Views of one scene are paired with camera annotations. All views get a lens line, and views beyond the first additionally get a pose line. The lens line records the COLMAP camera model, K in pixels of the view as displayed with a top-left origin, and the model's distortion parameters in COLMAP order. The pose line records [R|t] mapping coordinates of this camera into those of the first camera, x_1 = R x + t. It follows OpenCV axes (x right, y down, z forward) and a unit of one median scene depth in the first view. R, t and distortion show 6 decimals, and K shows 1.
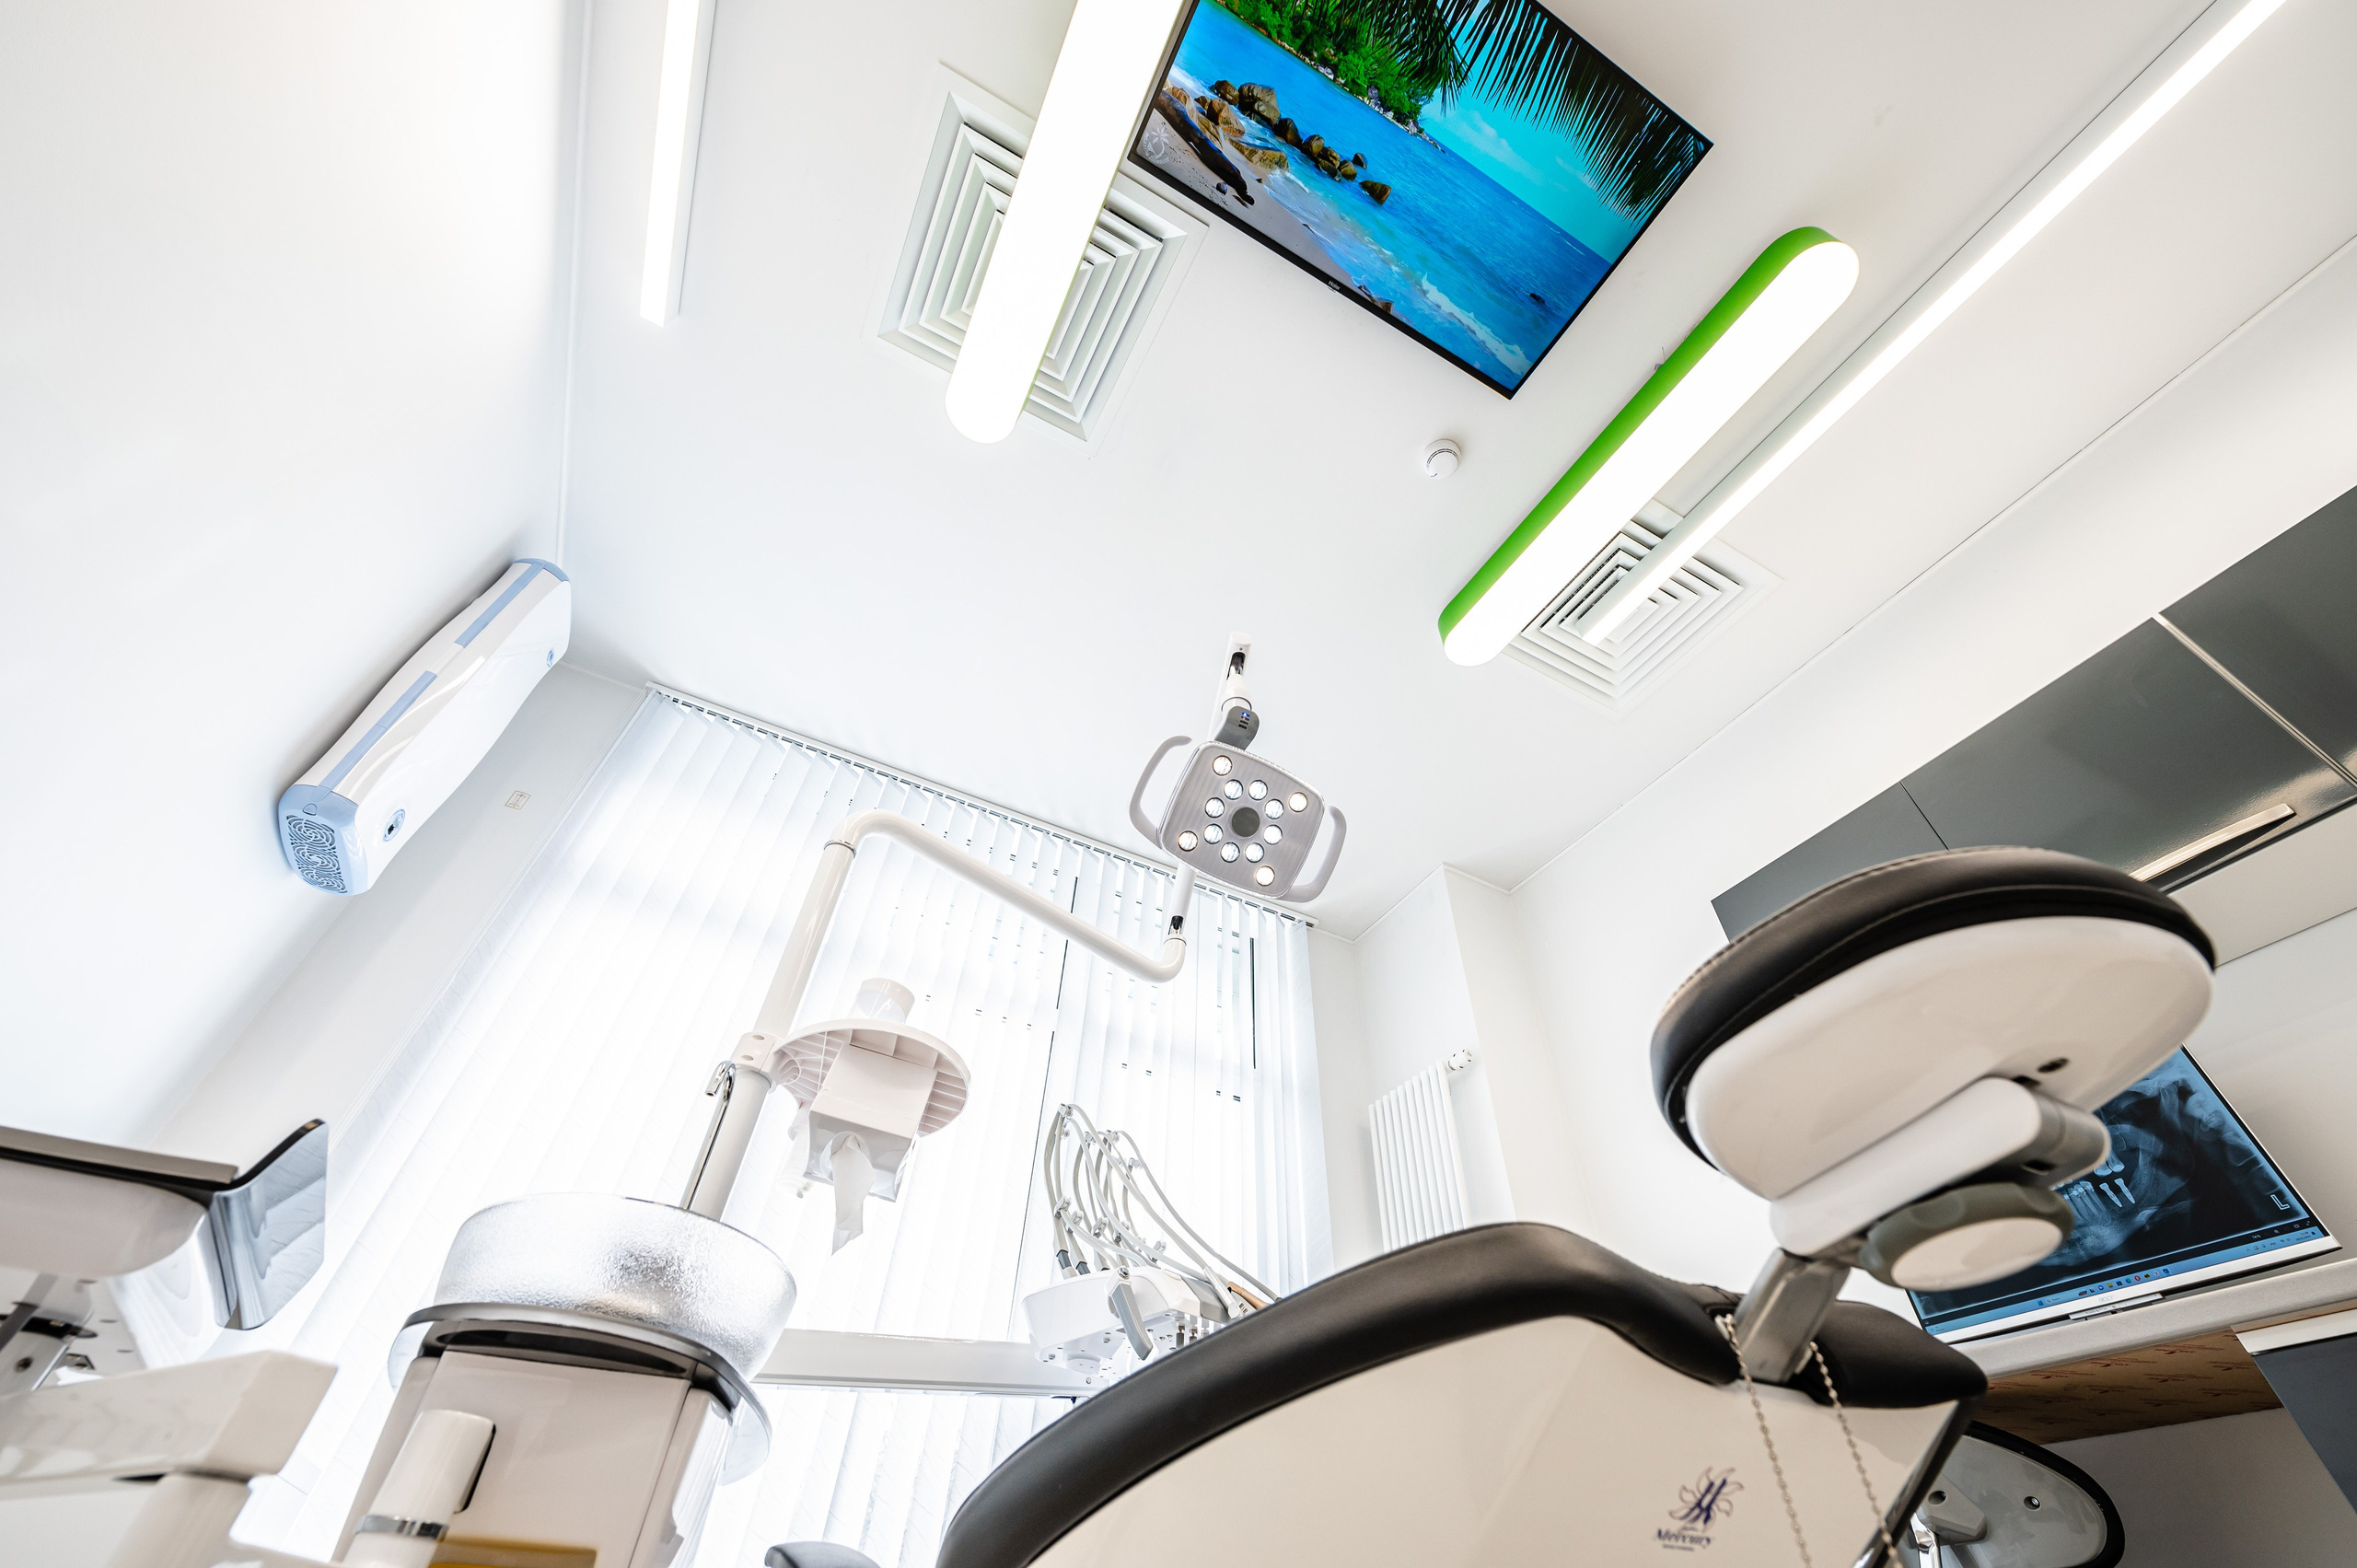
lens RADIAL K [[936.5, 0, 1179.5], [0, 936.5, 767.4], [0, 0, 1]] dist [-0.009068, -0.000317]
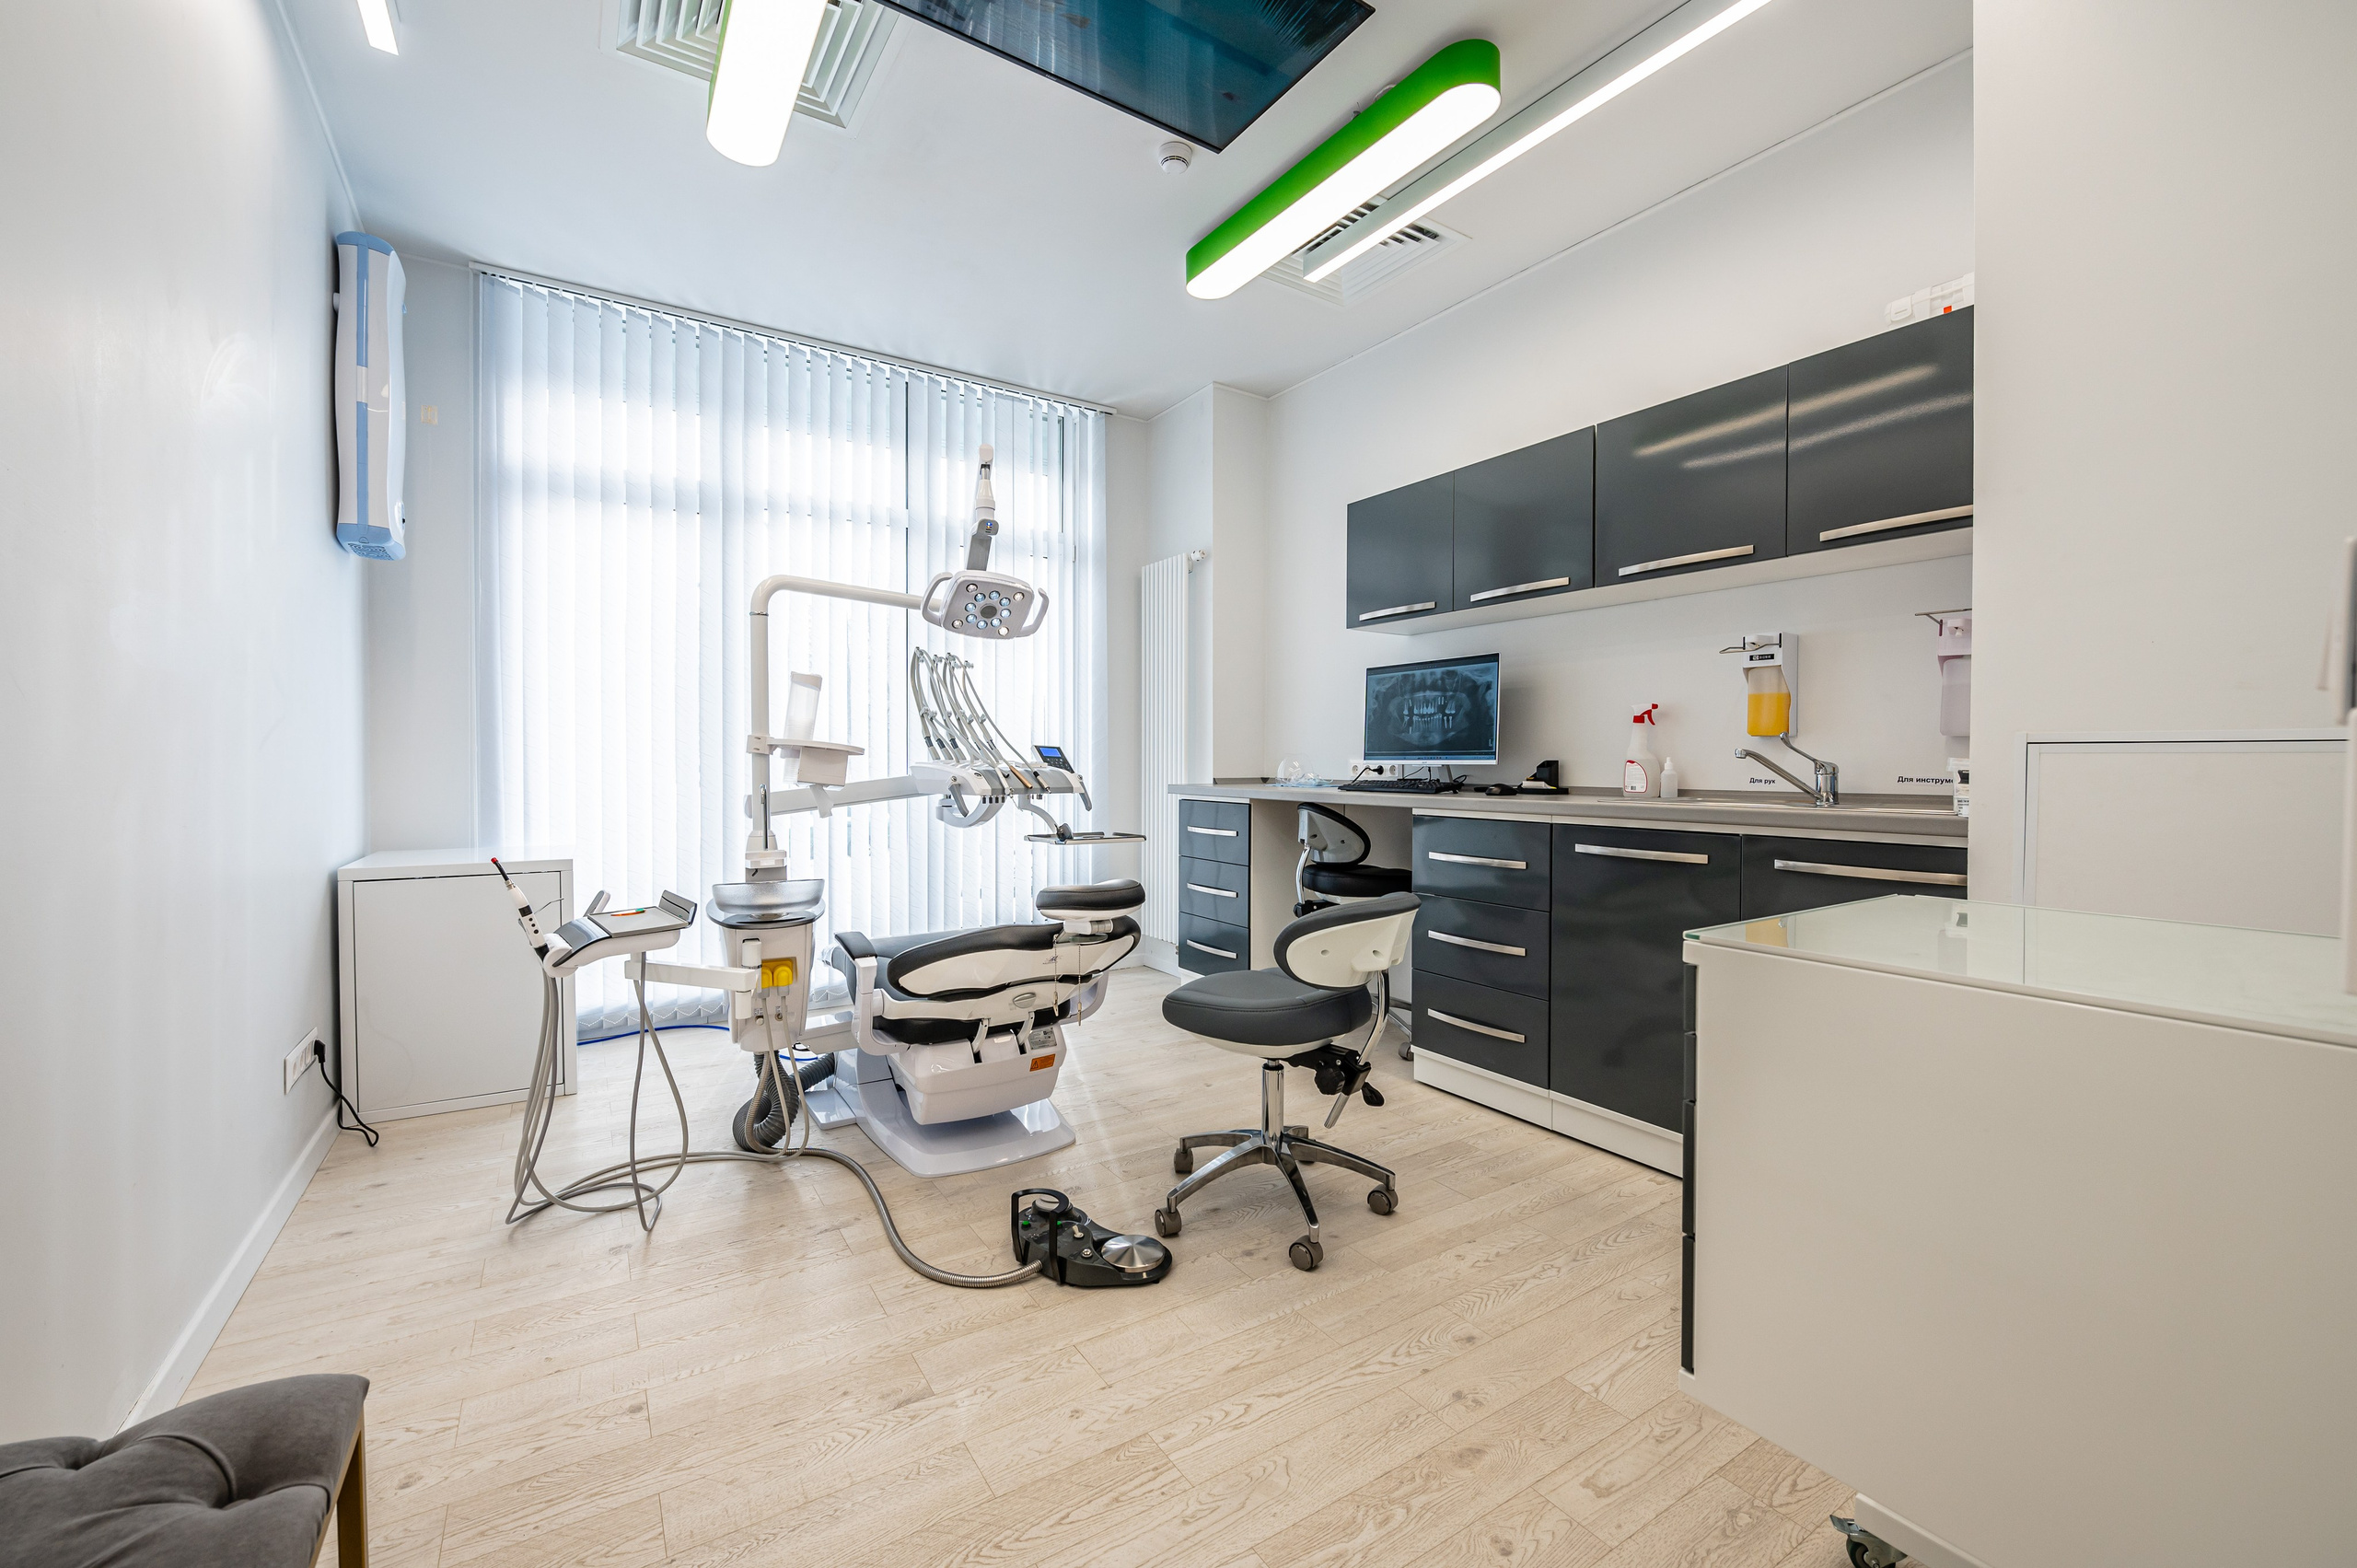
lens RADIAL K [[950.6, 0, 1178.5], [0, 950.6, 784.0], [0, 0, 1]] dist [0.000811, -0.000022]
pose [[0.994950, -0.034757, 0.094162, 0.215577], [-0.044777, 0.685907, 0.726310, -0.918987], [-0.089830, -0.726859, 0.680887, -0.461386]]
